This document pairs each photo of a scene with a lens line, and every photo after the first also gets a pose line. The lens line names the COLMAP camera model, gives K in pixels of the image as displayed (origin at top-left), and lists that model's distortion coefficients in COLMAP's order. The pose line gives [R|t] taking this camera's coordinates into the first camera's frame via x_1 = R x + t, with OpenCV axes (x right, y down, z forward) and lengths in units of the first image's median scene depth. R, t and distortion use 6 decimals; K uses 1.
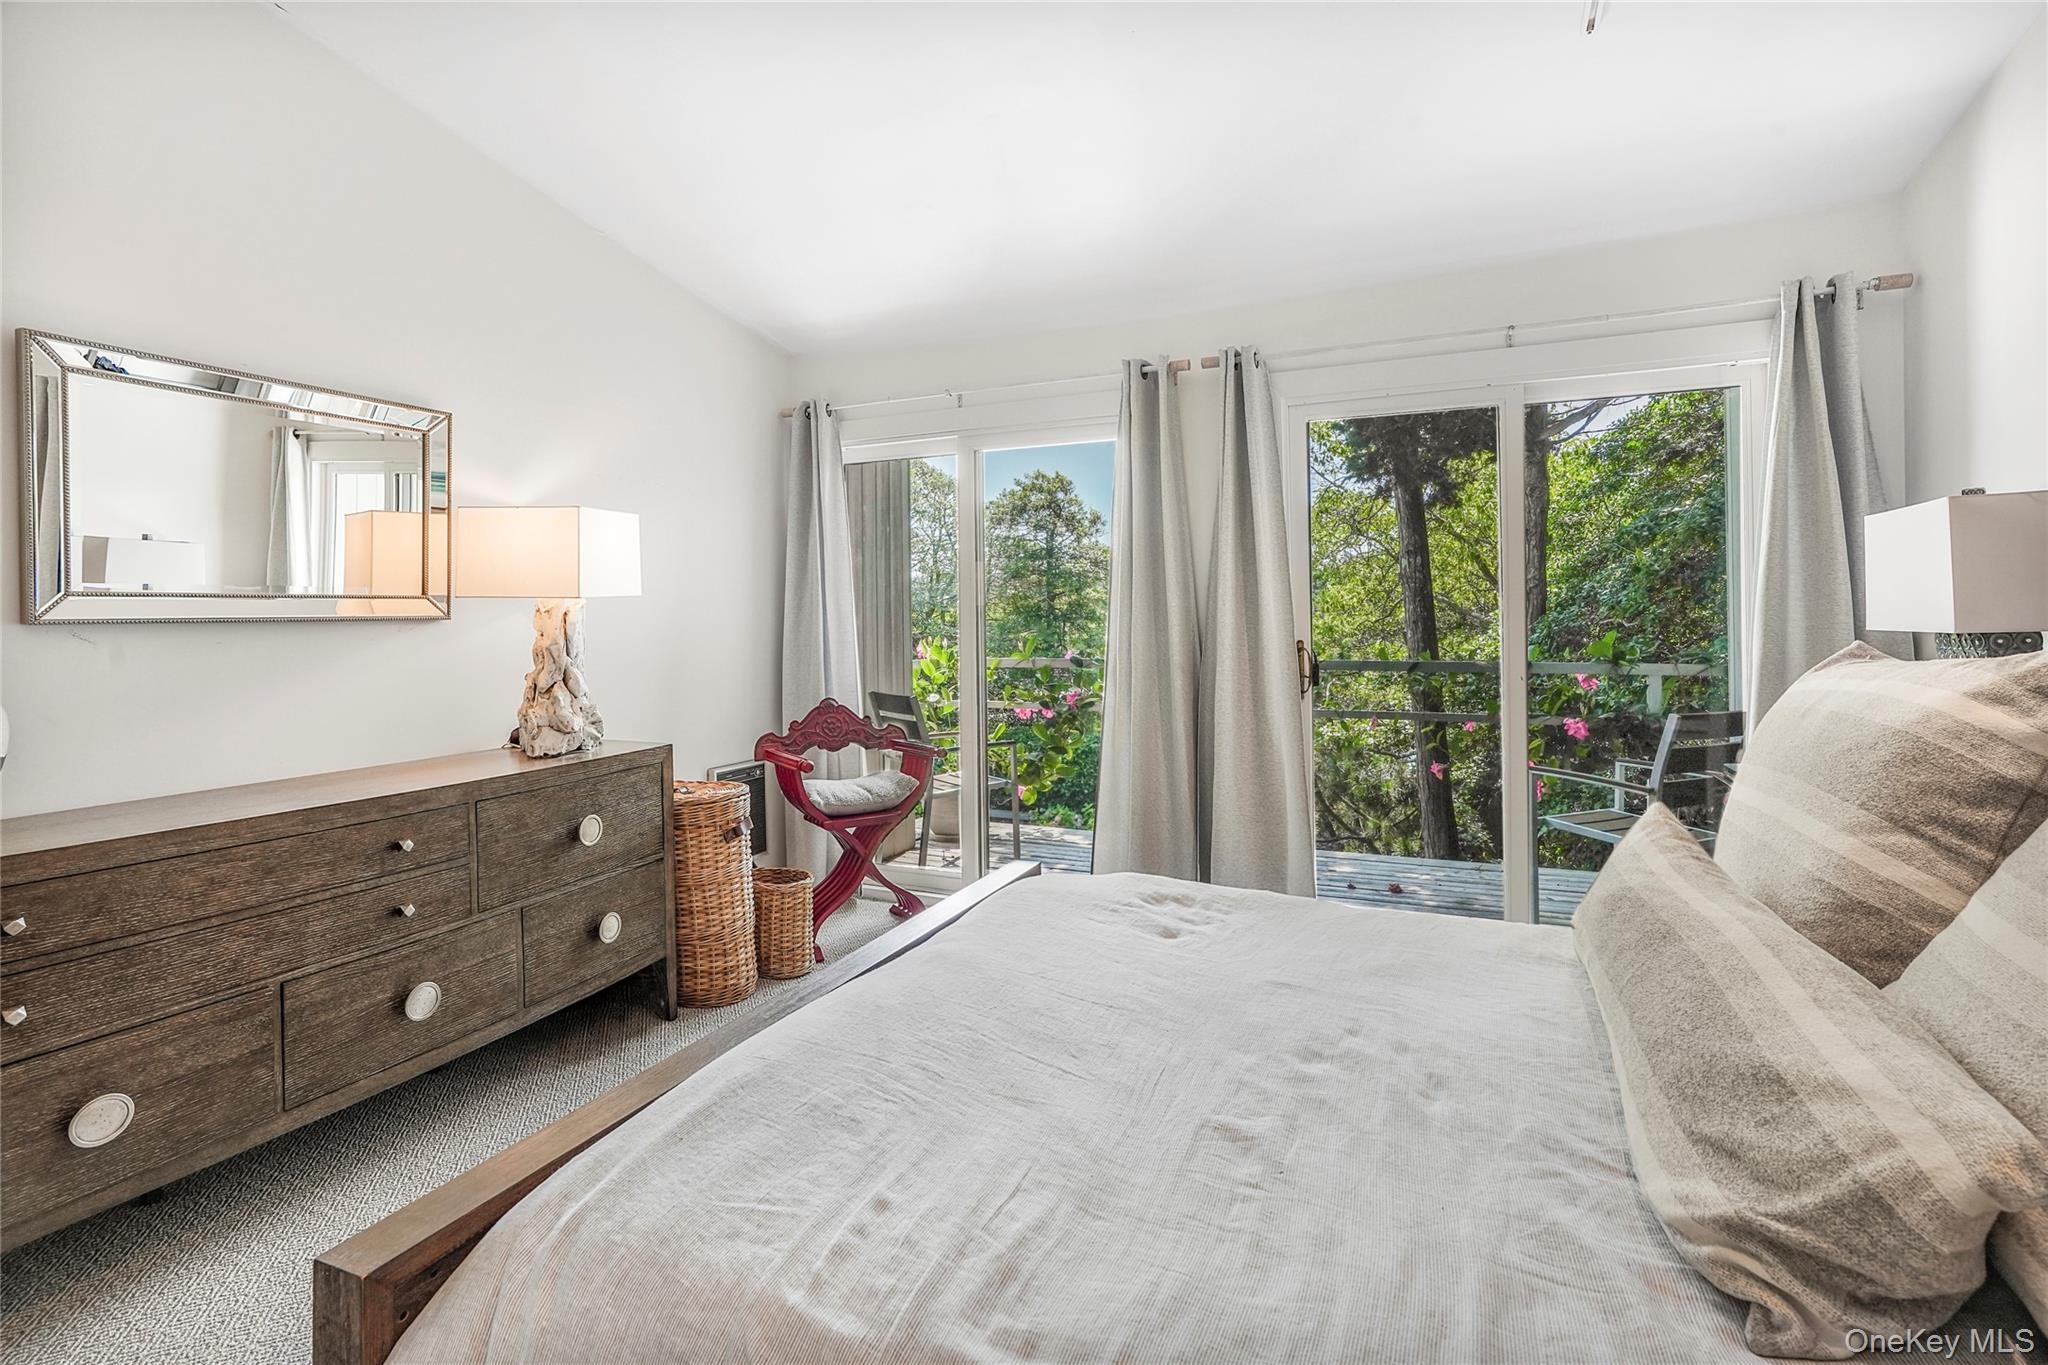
lens RADIAL K [[927.0, 0, 1015.6], [0, 927.0, 623.9], [0, 0, 1]] dist [-0.003970, 0.015953]
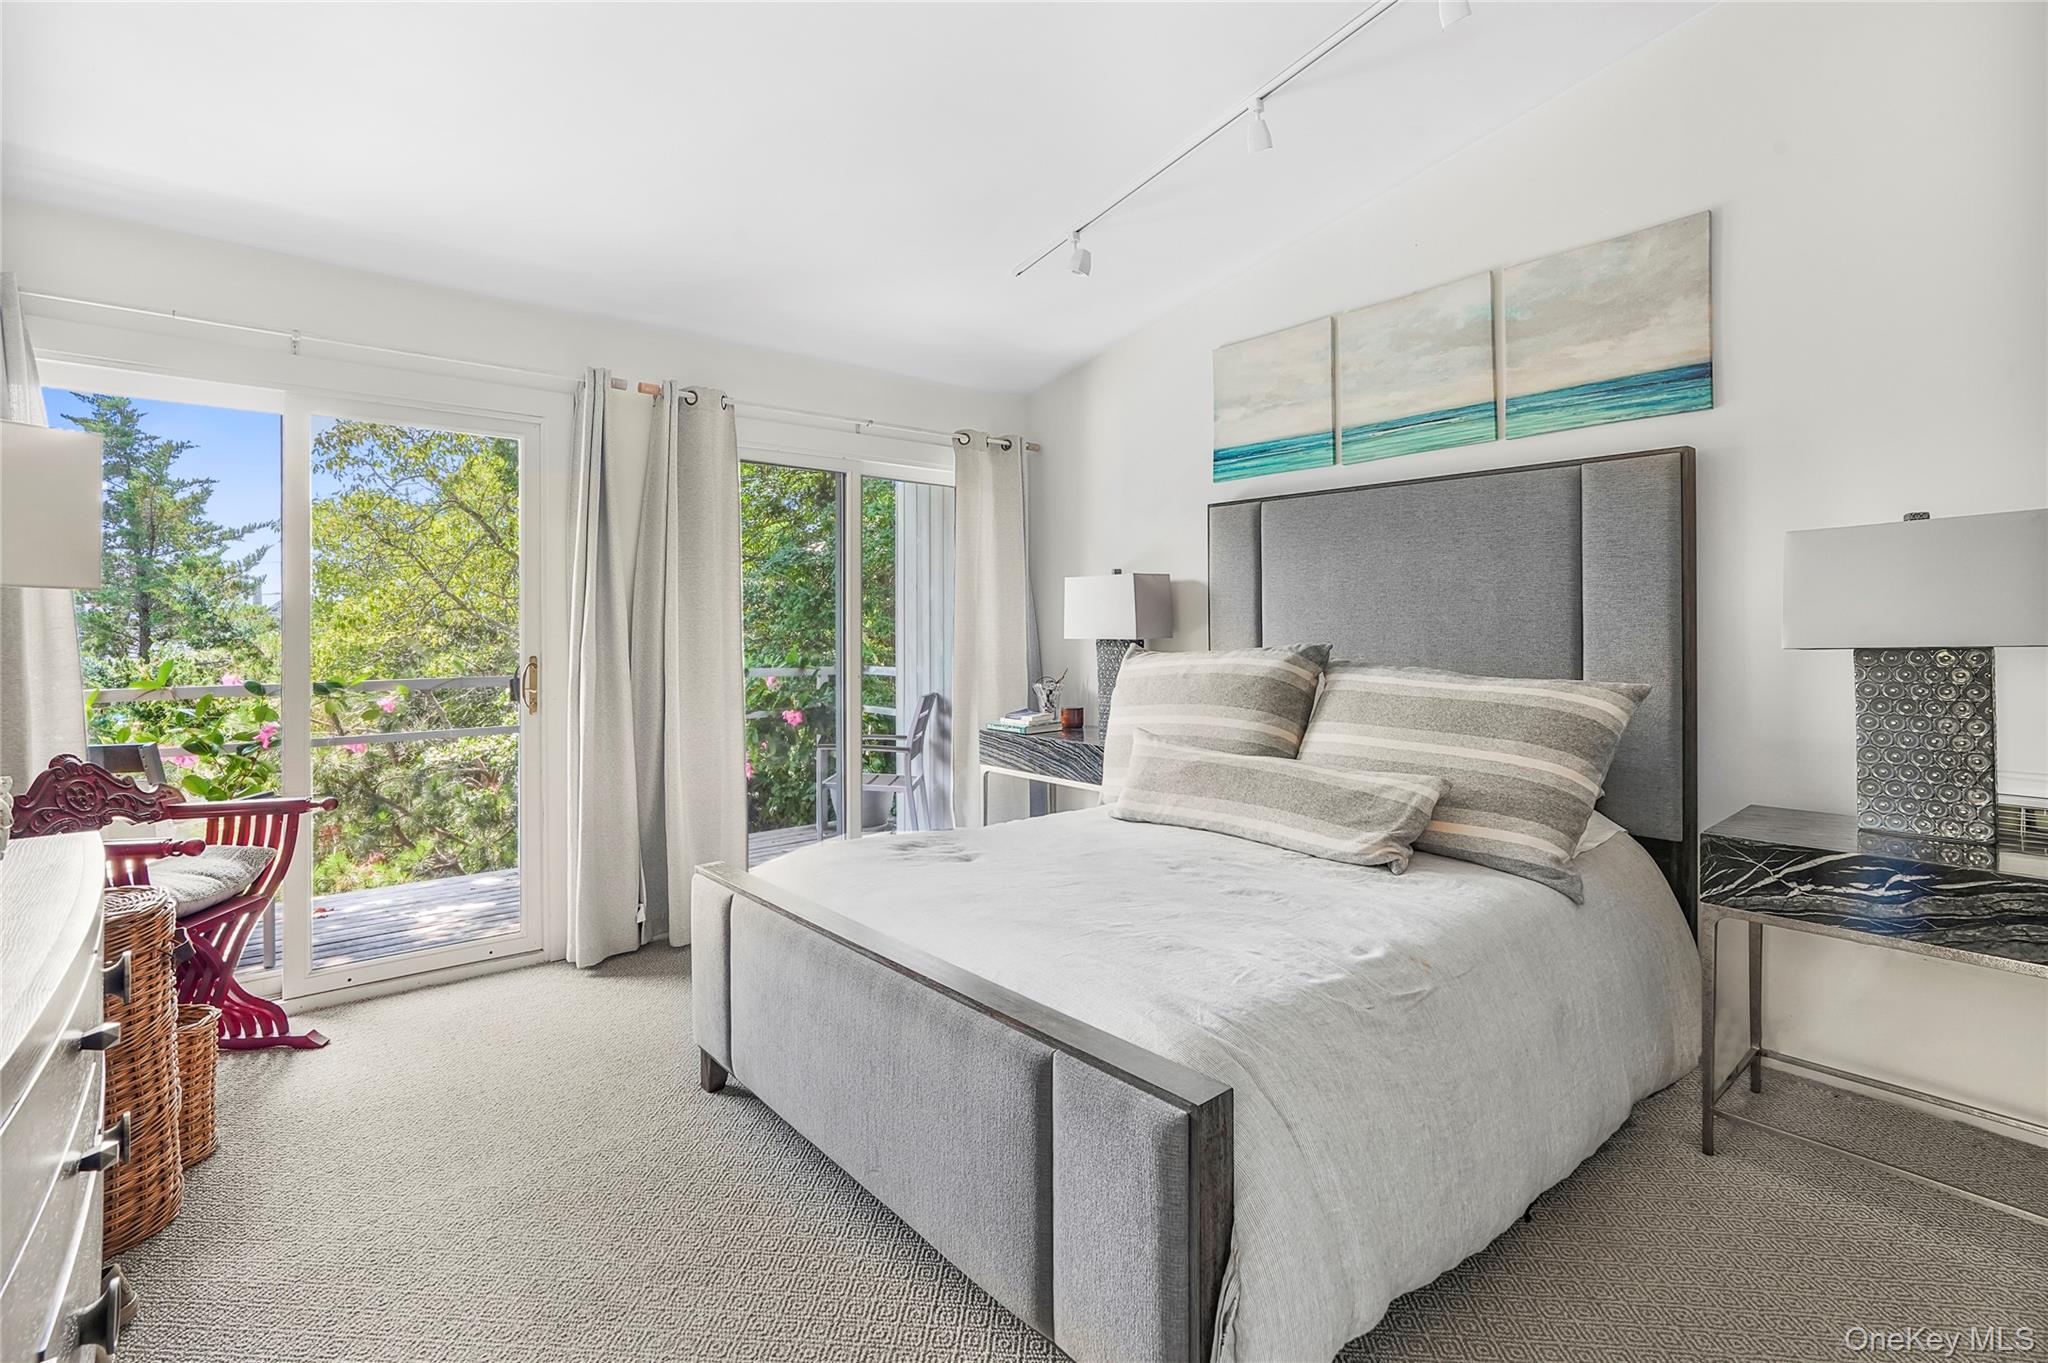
lens RADIAL K [[927.0, 0, 1015.6], [0, 927.0, 622.9], [0, 0, 1]] dist [-0.003970, 0.015953]
pose [[0.456283, 0.016502, 0.889682, -2.005004], [-0.000376, 0.999832, -0.018352, 0.019437], [-0.889835, 0.008039, 0.456212, 0.604761]]
